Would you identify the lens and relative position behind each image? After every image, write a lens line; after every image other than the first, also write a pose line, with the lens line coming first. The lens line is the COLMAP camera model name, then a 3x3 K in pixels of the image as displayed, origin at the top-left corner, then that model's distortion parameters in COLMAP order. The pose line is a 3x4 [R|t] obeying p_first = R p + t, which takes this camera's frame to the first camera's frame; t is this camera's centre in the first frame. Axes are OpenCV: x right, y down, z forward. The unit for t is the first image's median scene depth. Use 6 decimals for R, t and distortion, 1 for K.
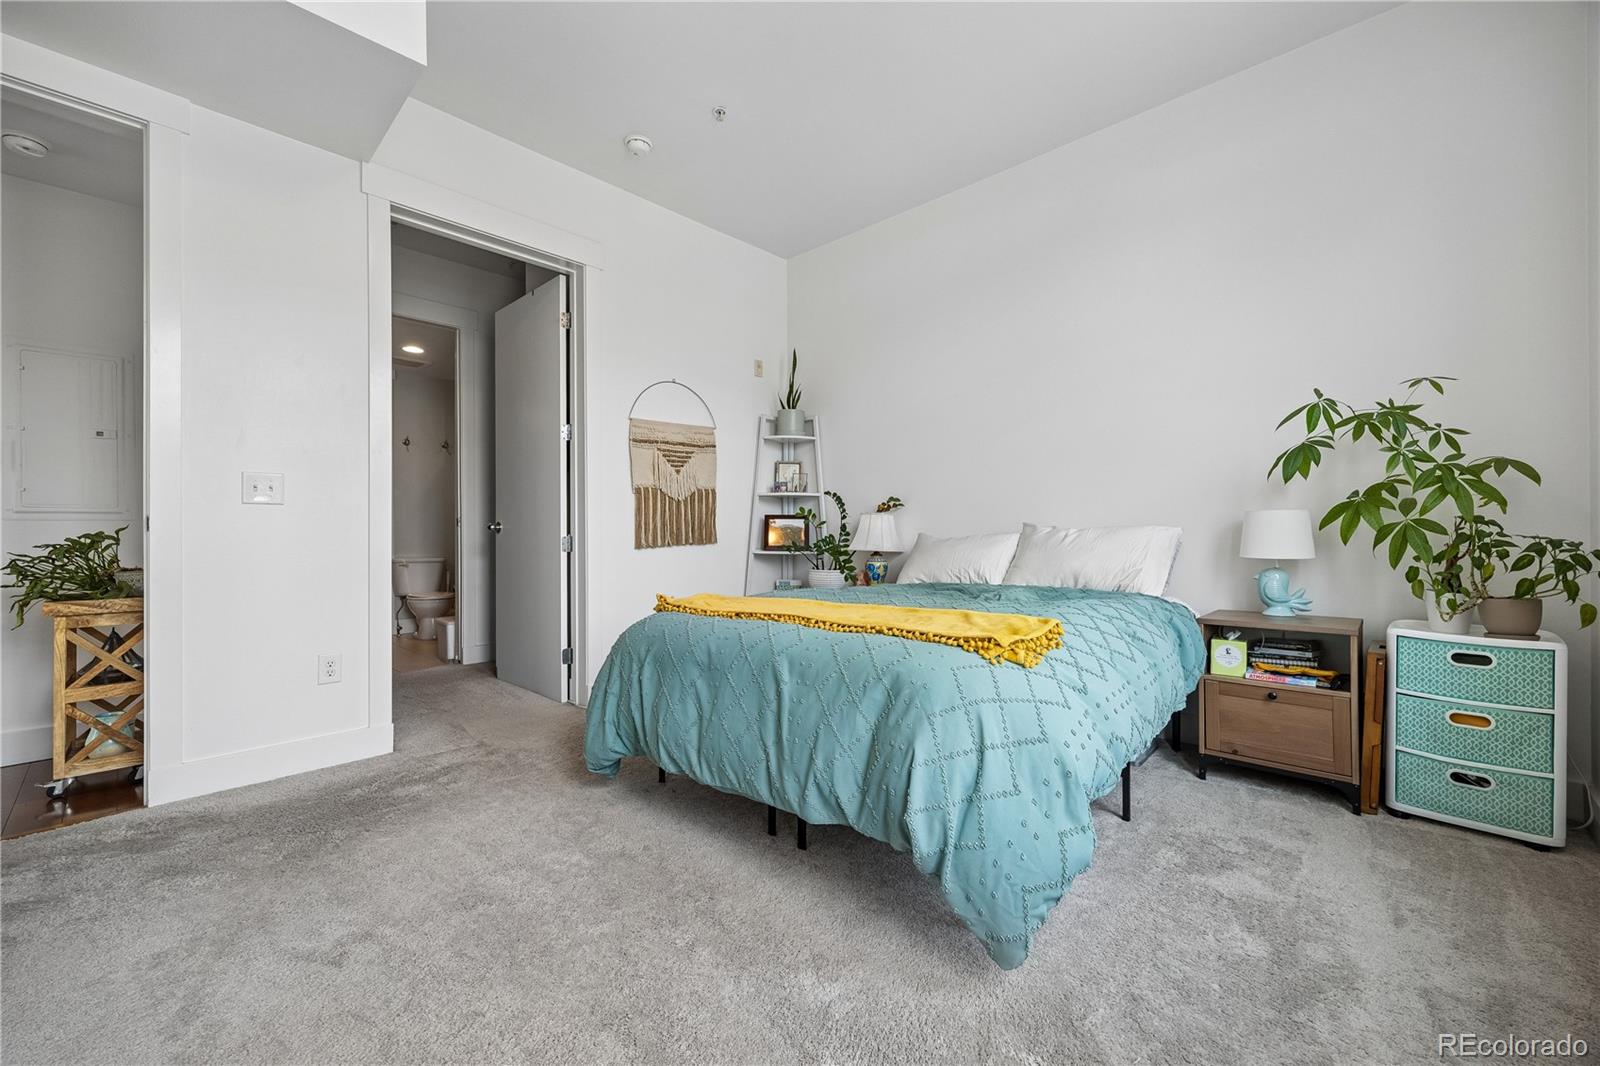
lens RADIAL K [[626.3, 0, 809.1], [0, 626.3, 528.1], [0, 0, 1]] dist [0.002939, 0.000744]
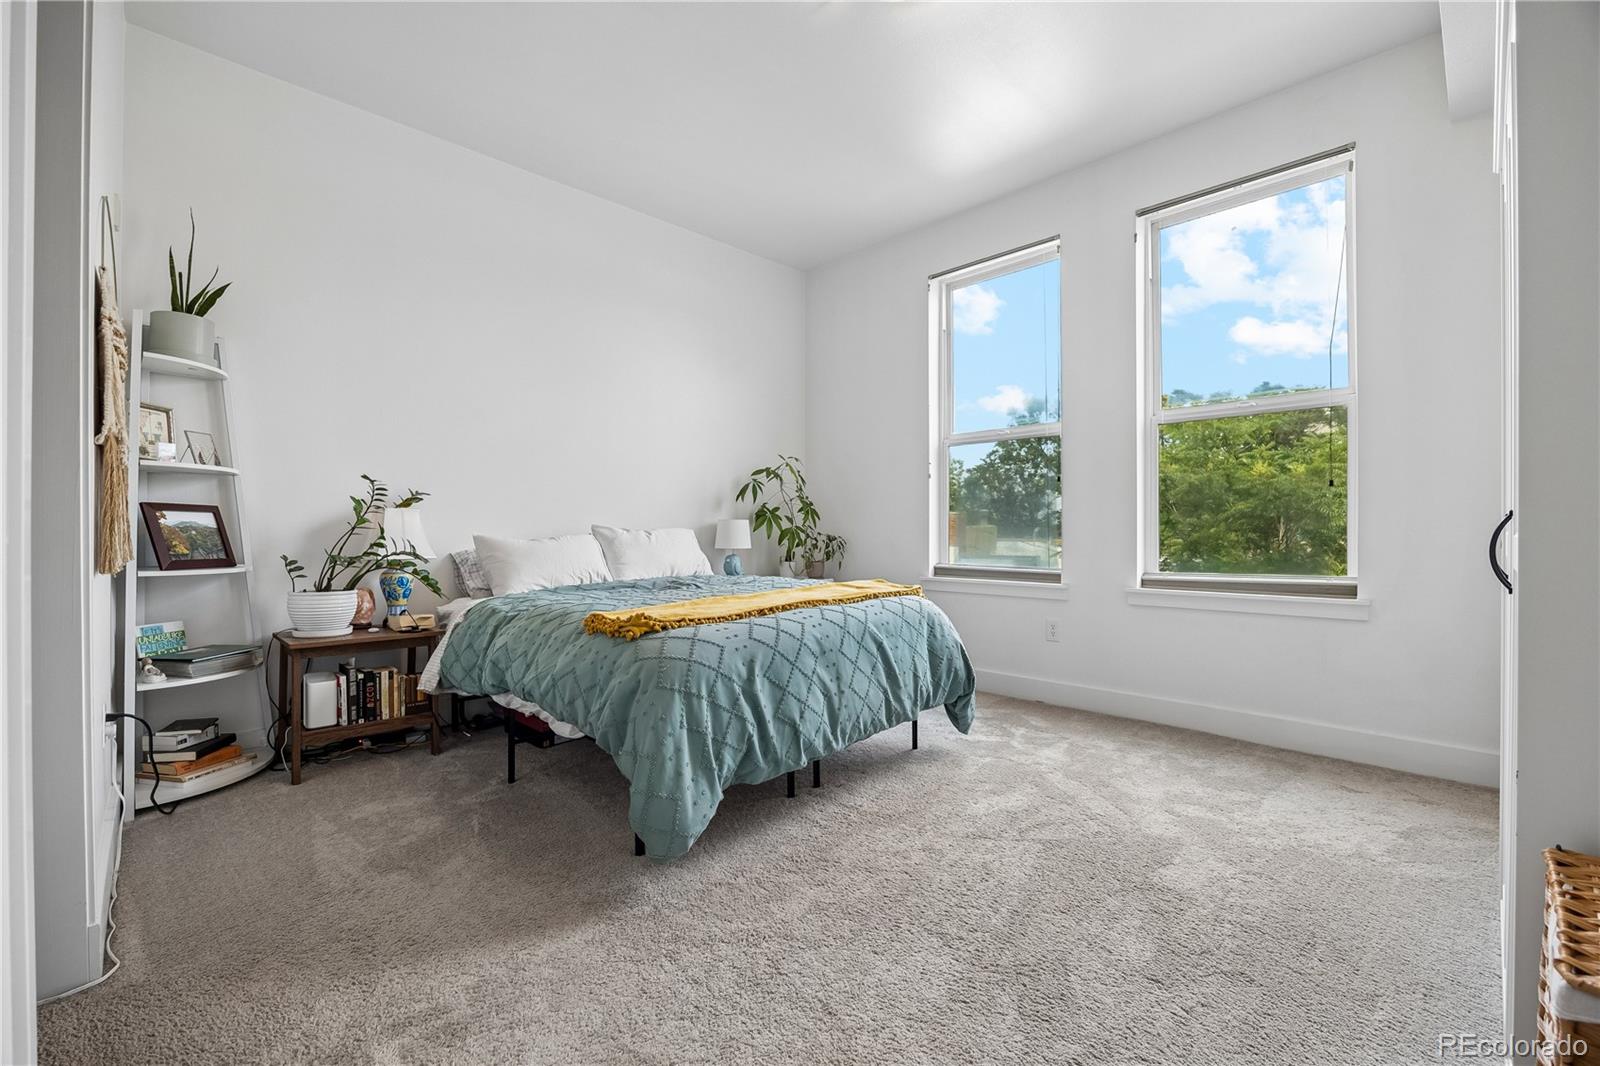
lens RADIAL K [[675.6, 0, 794.1], [0, 675.6, 532.9], [0, 0, 1]] dist [-0.000148, 0.000255]
pose [[0.043499, -0.001773, 0.999052, -1.093020], [0.002176, 0.999996, 0.001680, 0.006784], [-0.999051, 0.002100, 0.043503, 0.801366]]
